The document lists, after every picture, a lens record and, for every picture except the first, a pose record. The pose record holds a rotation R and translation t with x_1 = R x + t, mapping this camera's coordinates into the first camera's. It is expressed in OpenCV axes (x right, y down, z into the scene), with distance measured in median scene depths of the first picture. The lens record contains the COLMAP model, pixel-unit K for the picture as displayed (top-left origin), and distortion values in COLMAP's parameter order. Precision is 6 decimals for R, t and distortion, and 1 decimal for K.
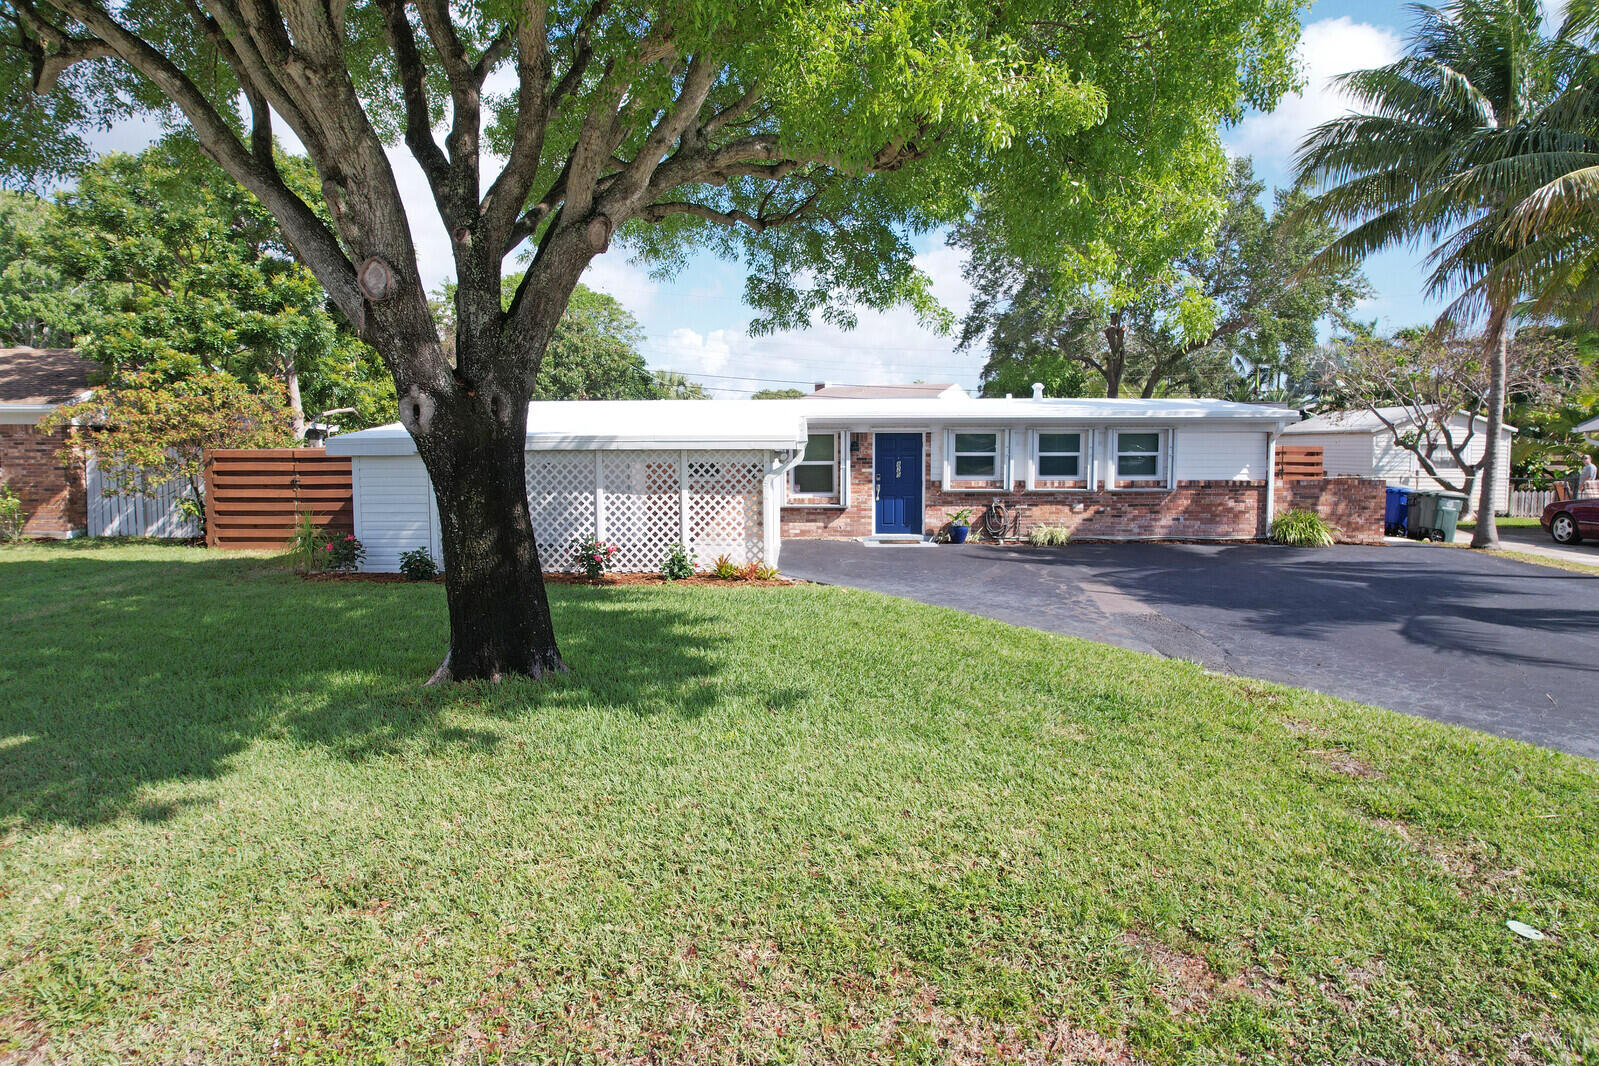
lens RADIAL K [[1013.1, 0, 799.5], [0, 1013.1, 533.0], [0, 0, 1]] dist [-0.076106, 0.066248]
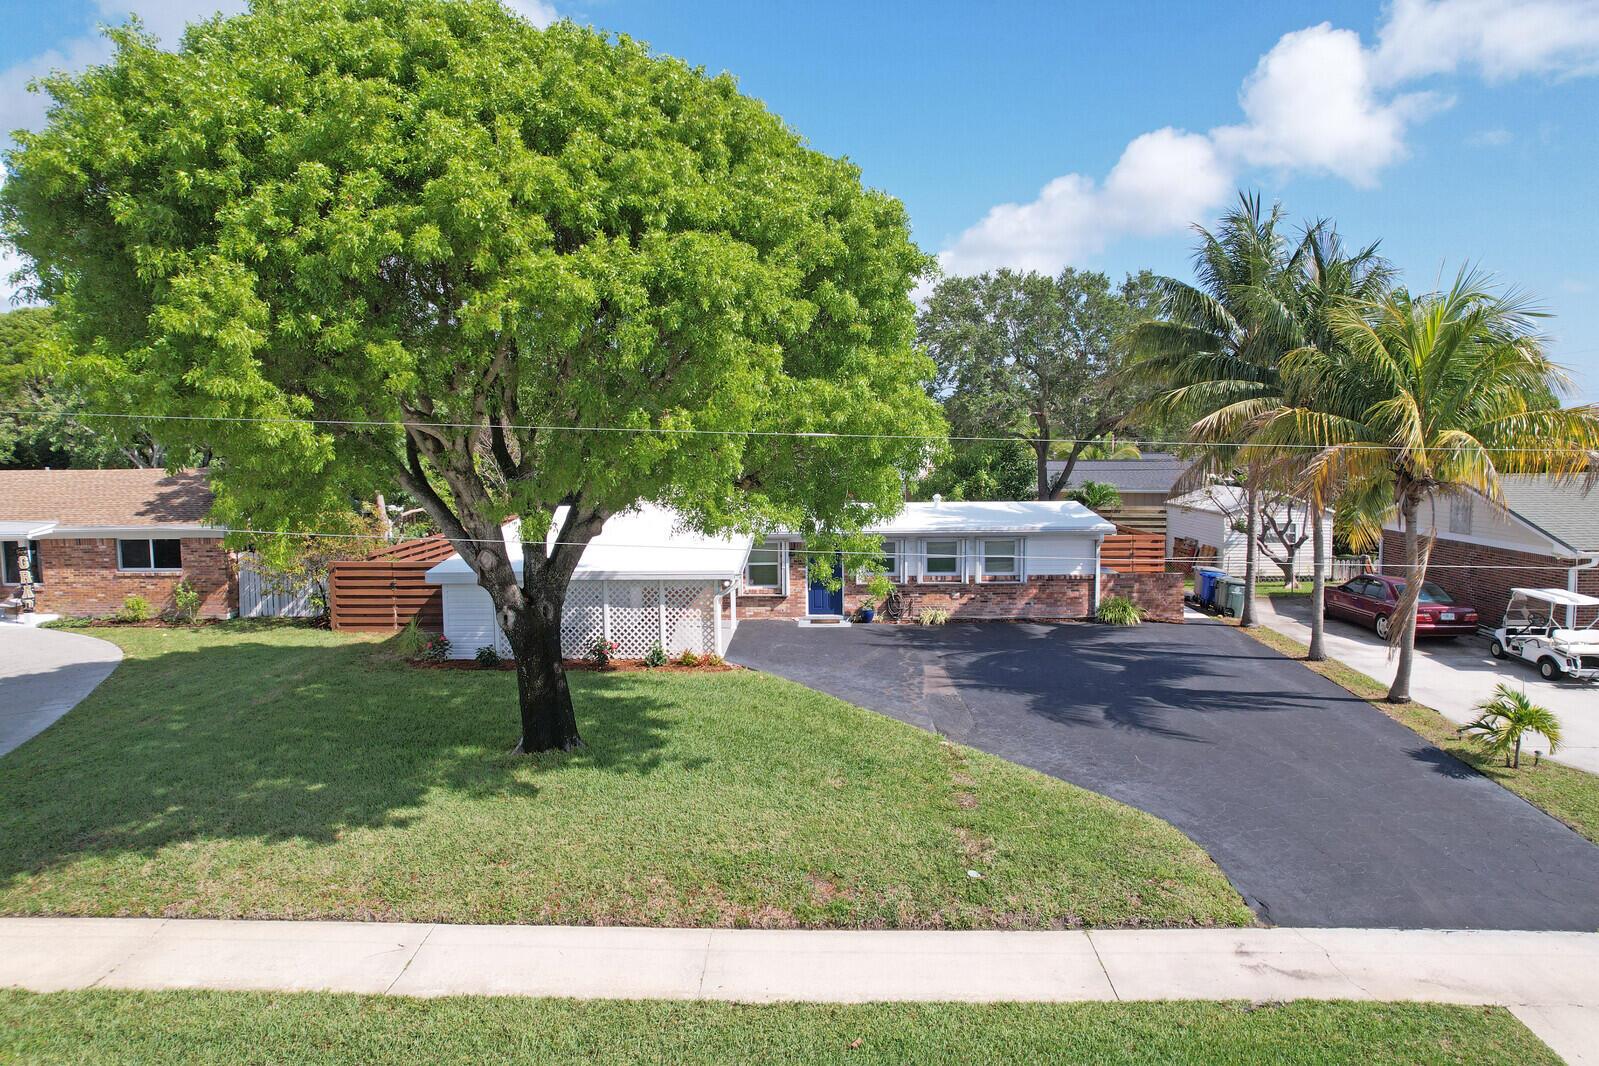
lens RADIAL K [[1005.8, 0, 799.5], [0, 1005.8, 533.0], [0, 0, 1]] dist [-0.050463, -0.000490]
pose [[0.999787, -0.005491, -0.019907, 0.092424], [0.005496, 0.999985, 0.000186, -0.112878], [0.019906, -0.000296, 0.999802, -0.375350]]
